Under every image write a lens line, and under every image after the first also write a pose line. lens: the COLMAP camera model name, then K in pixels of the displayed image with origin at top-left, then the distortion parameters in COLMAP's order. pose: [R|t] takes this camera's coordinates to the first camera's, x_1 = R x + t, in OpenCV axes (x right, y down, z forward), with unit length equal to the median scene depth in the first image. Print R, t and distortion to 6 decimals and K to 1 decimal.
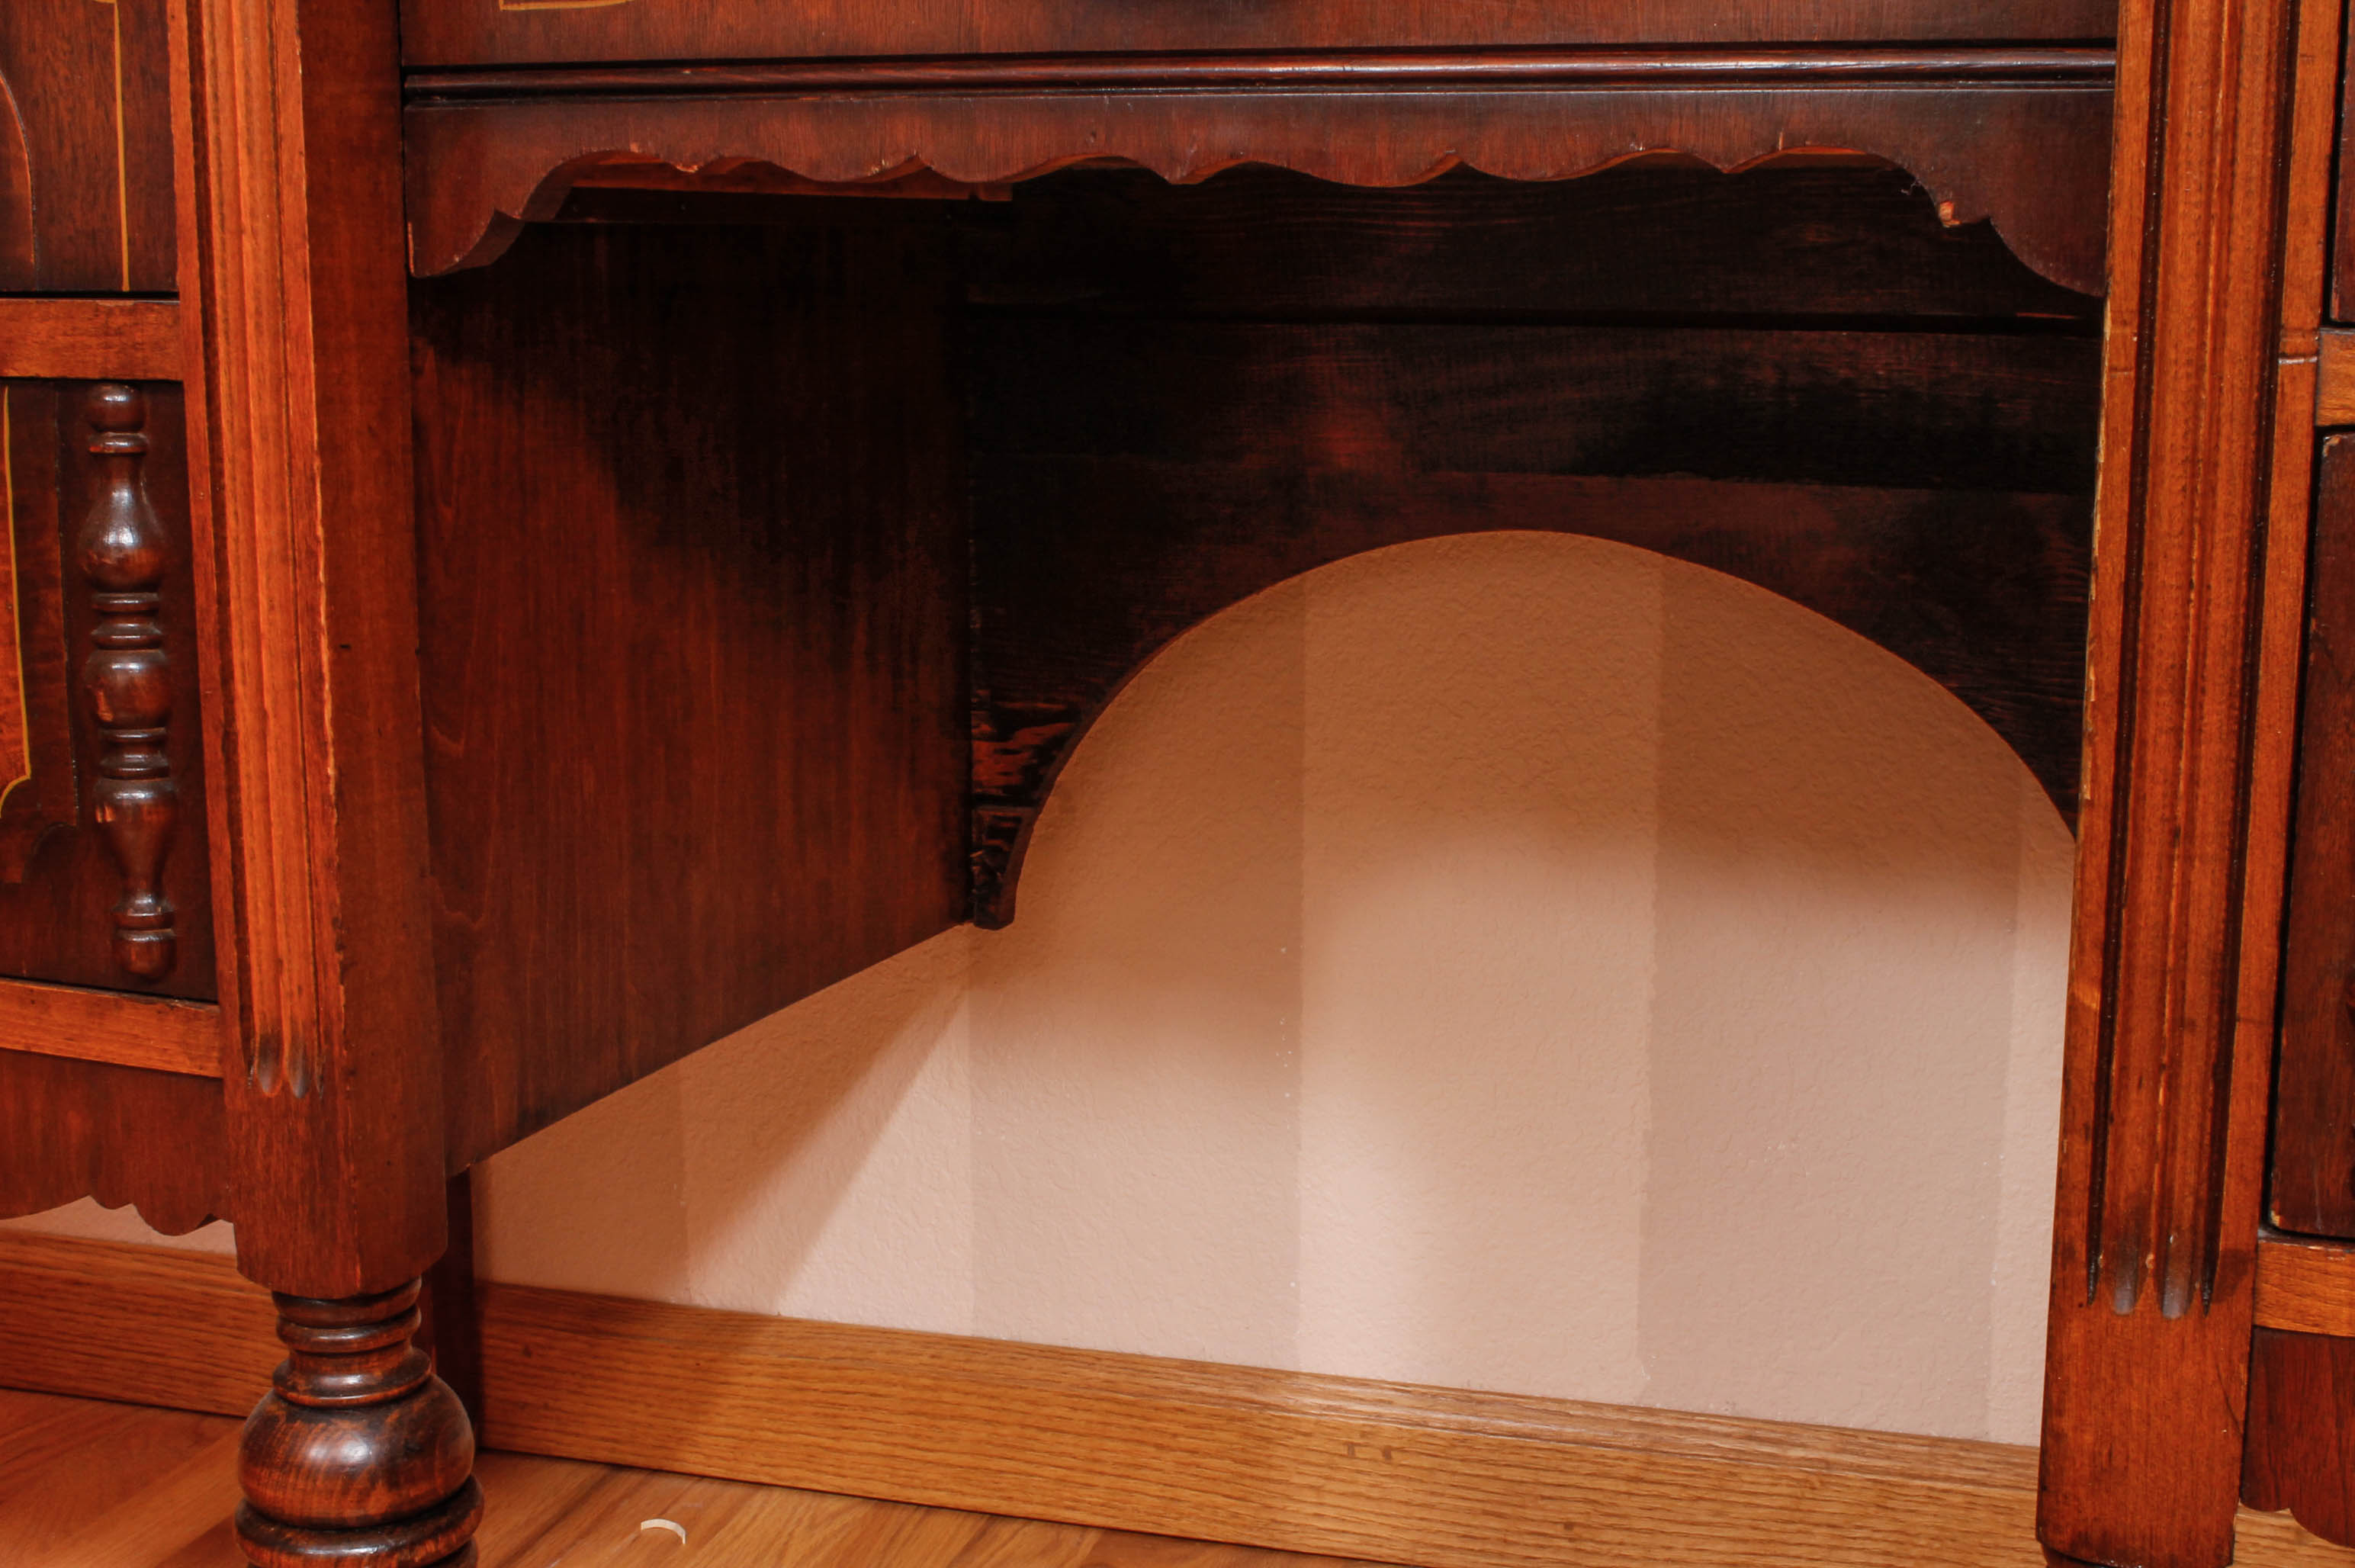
lens RADIAL K [[2941.7, 0, 1172.7], [0, 2941.7, 811.1], [0, 0, 1]] dist [-0.096434, 0.176190]
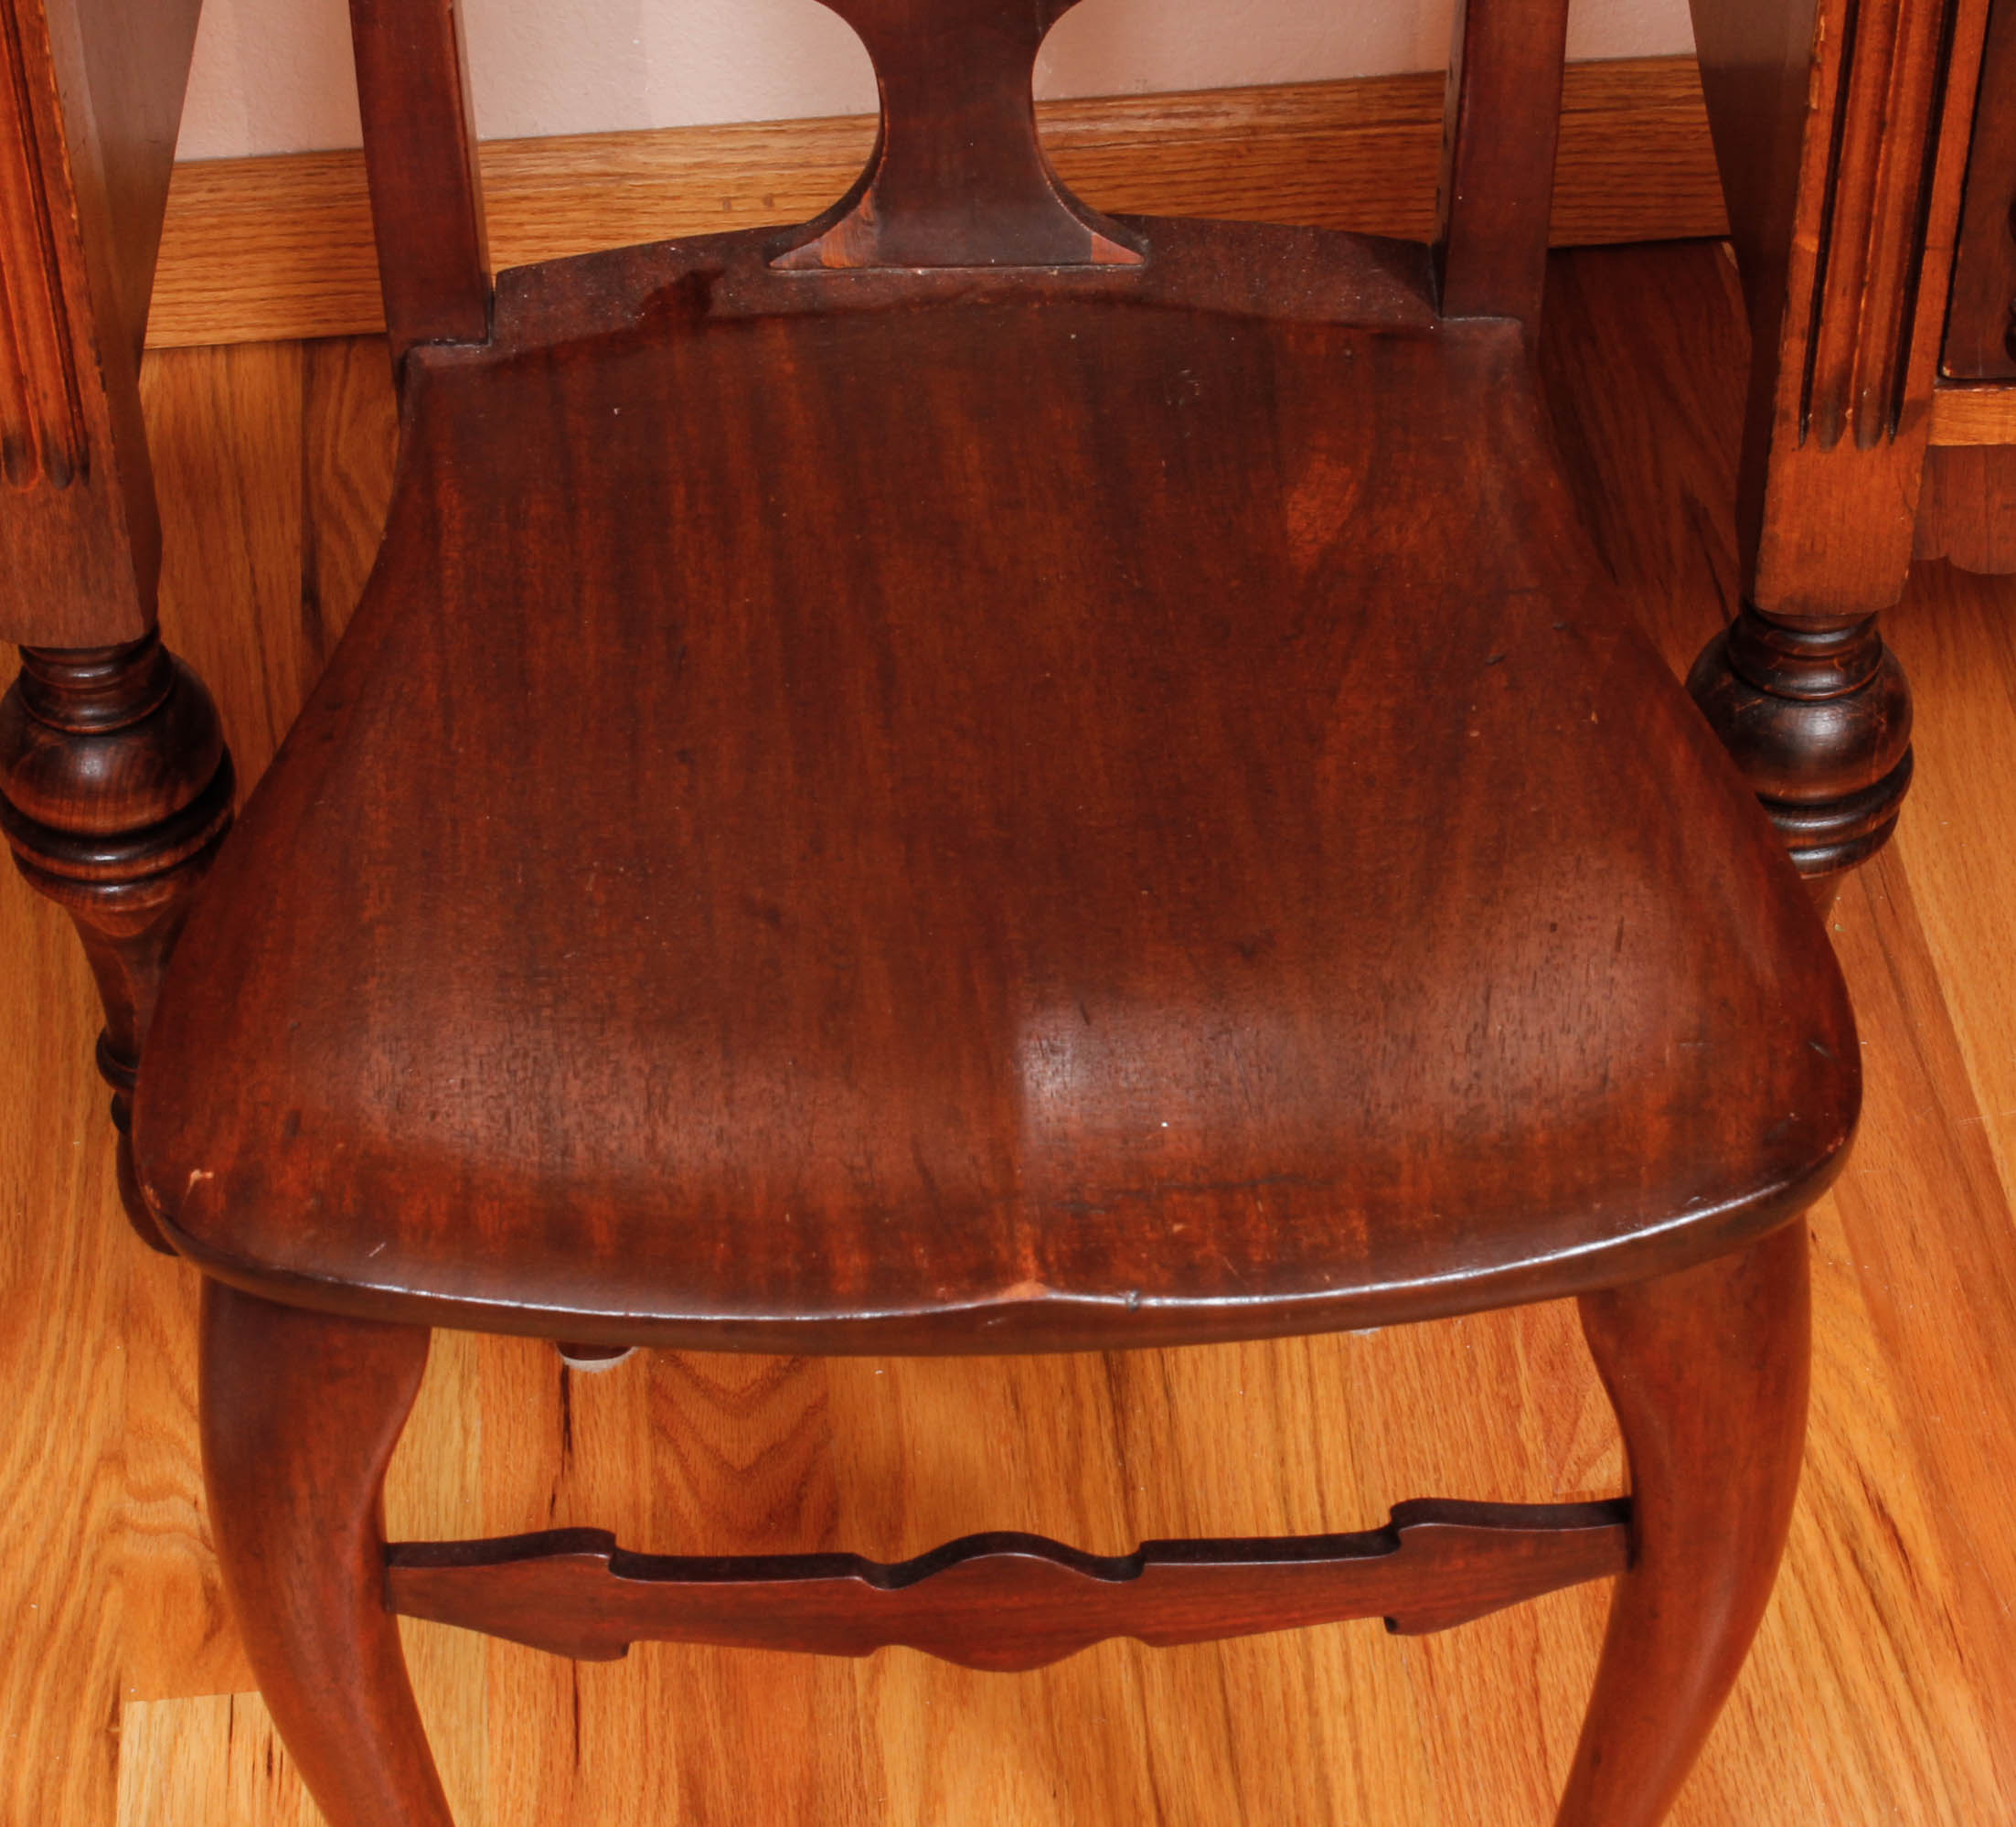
lens RADIAL K [[5188.5, 0, 898.3], [0, 5188.5, 937.7], [0, 0, 1]] dist [0.026287, -0.055939]
pose [[0.936315, -0.266447, 0.228737, -0.598815], [0.094170, 0.818030, 0.567414, -0.941973], [-0.338299, -0.509738, 0.791025, -0.711772]]
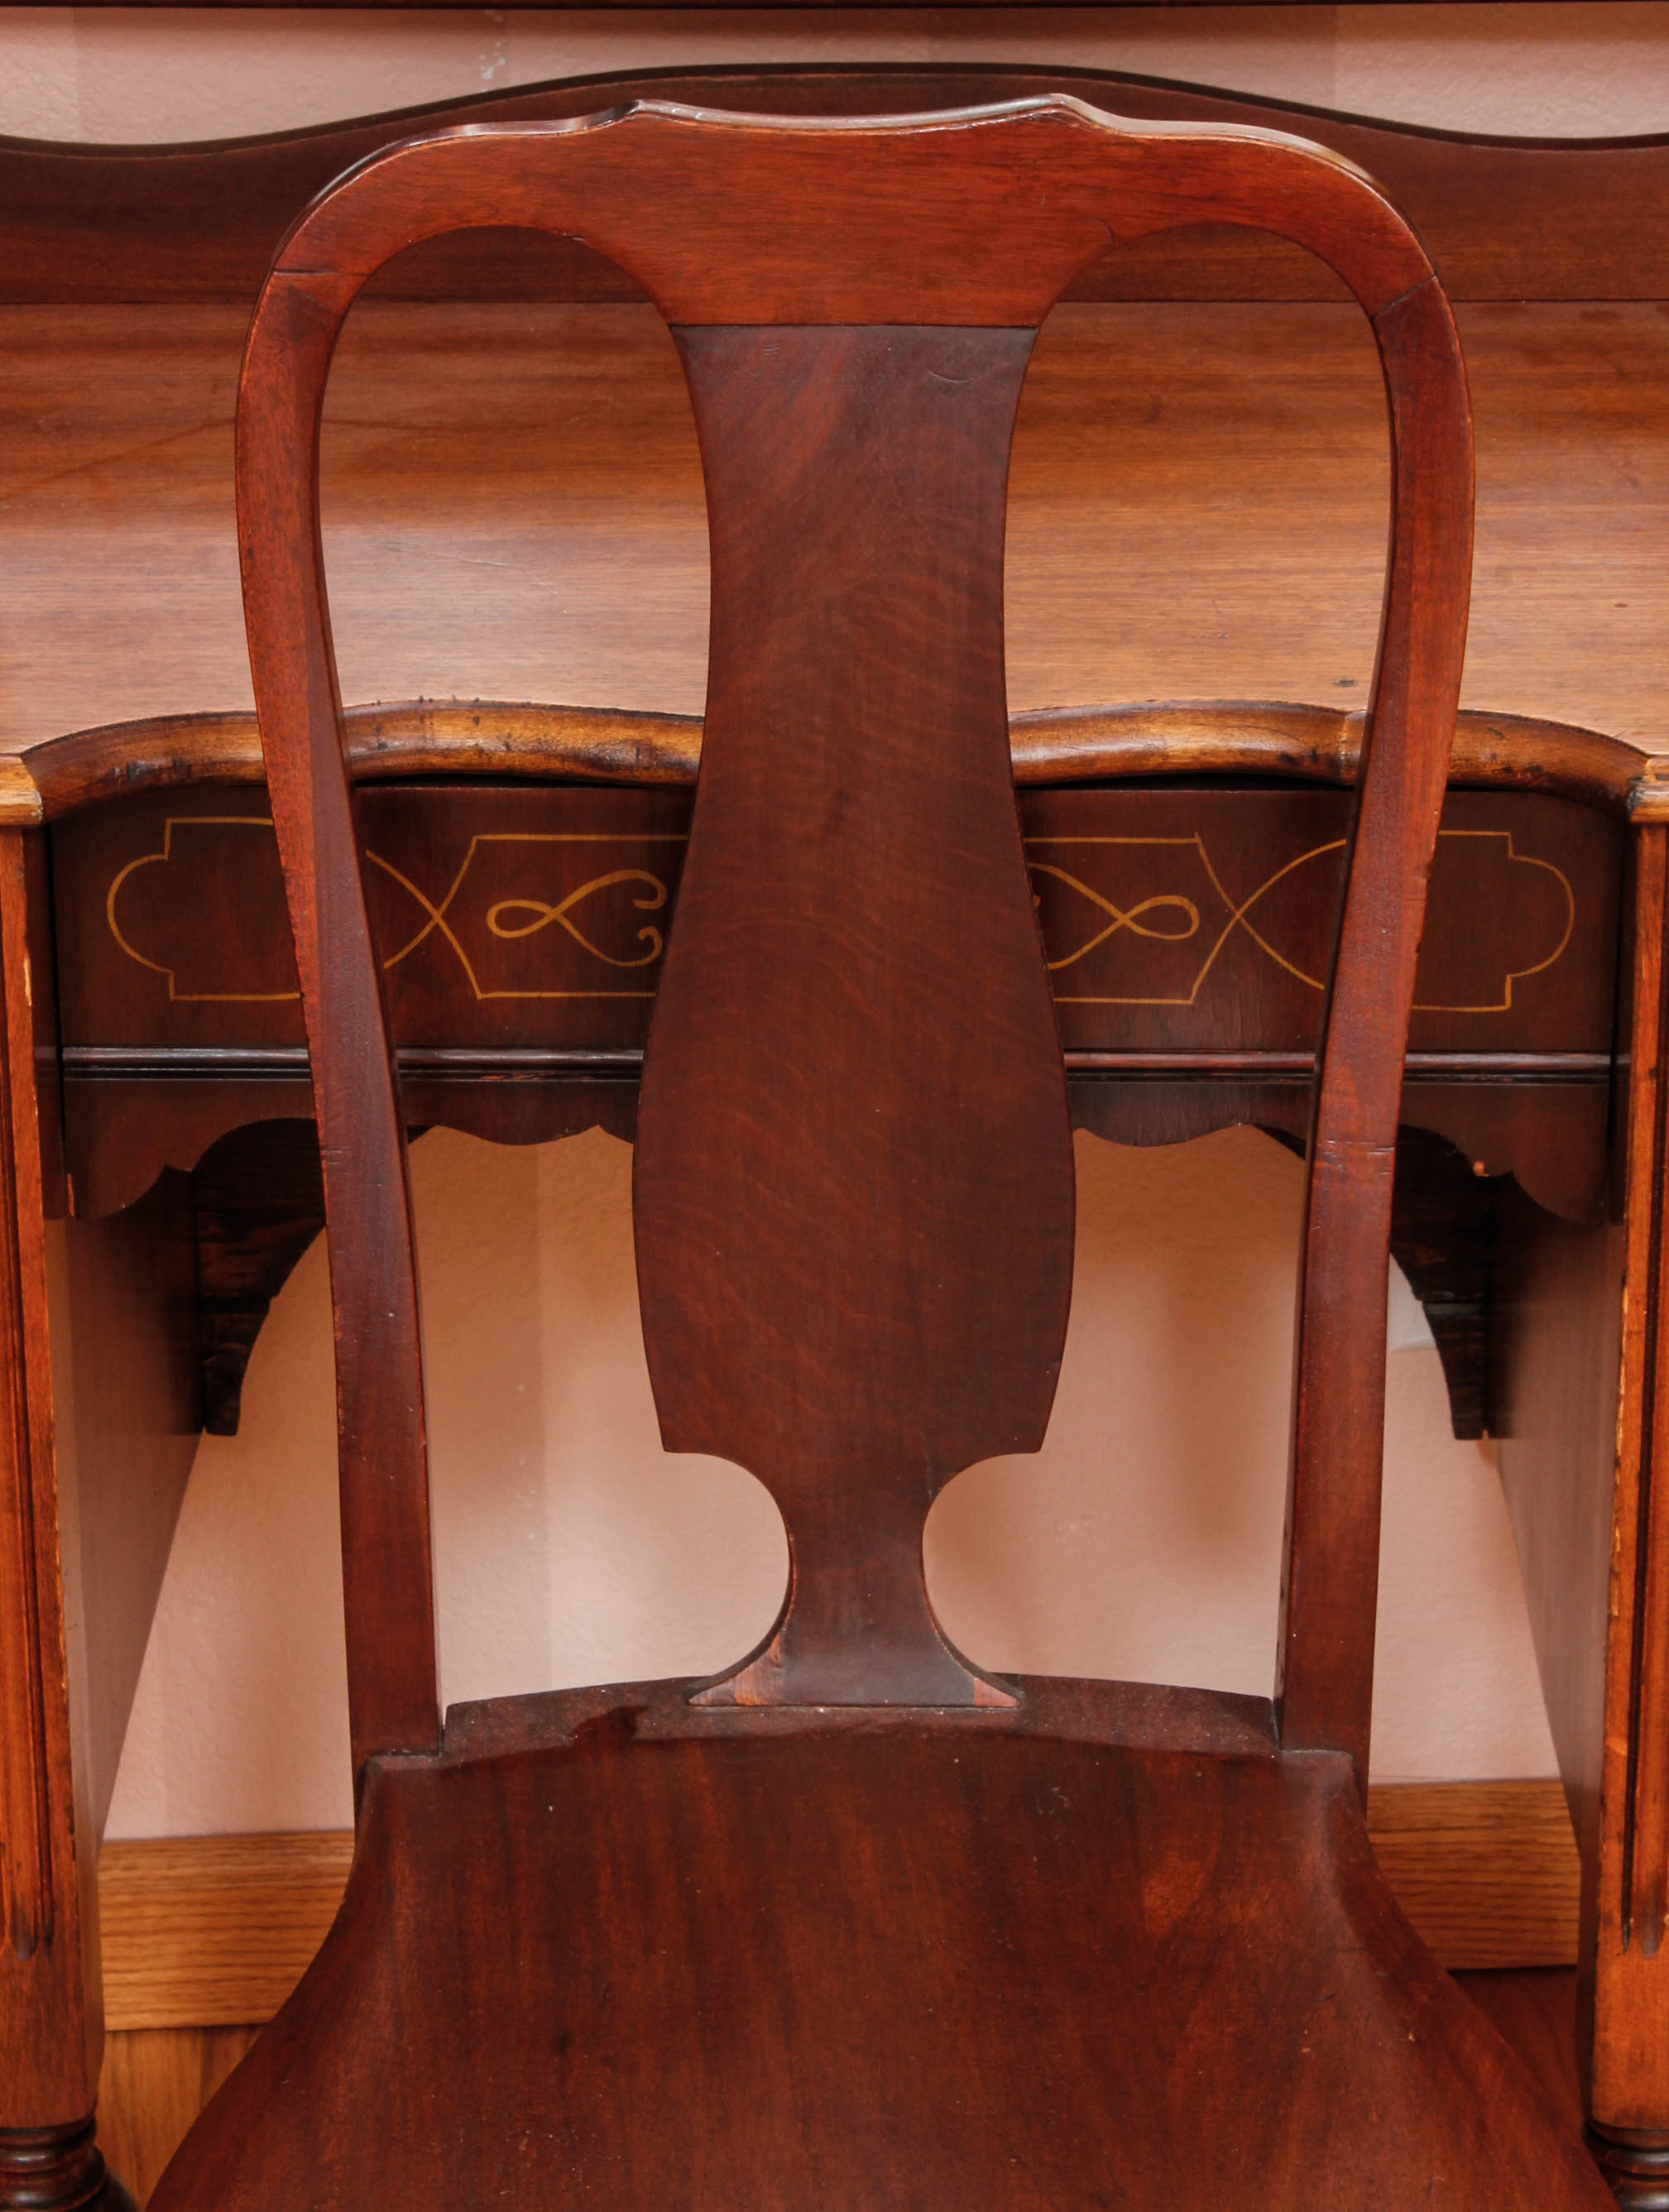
lens RADIAL K [[6140.3, 0, 783.3], [0, 6140.3, 966.5], [0, 0, 1]] dist [0.006264, 1.265317]
pose [[0.940408, -0.138678, 0.310486, -0.865667], [0.073273, 0.974253, 0.213217, -0.904948], [-0.332060, -0.177761, 0.926357, -1.414774]]
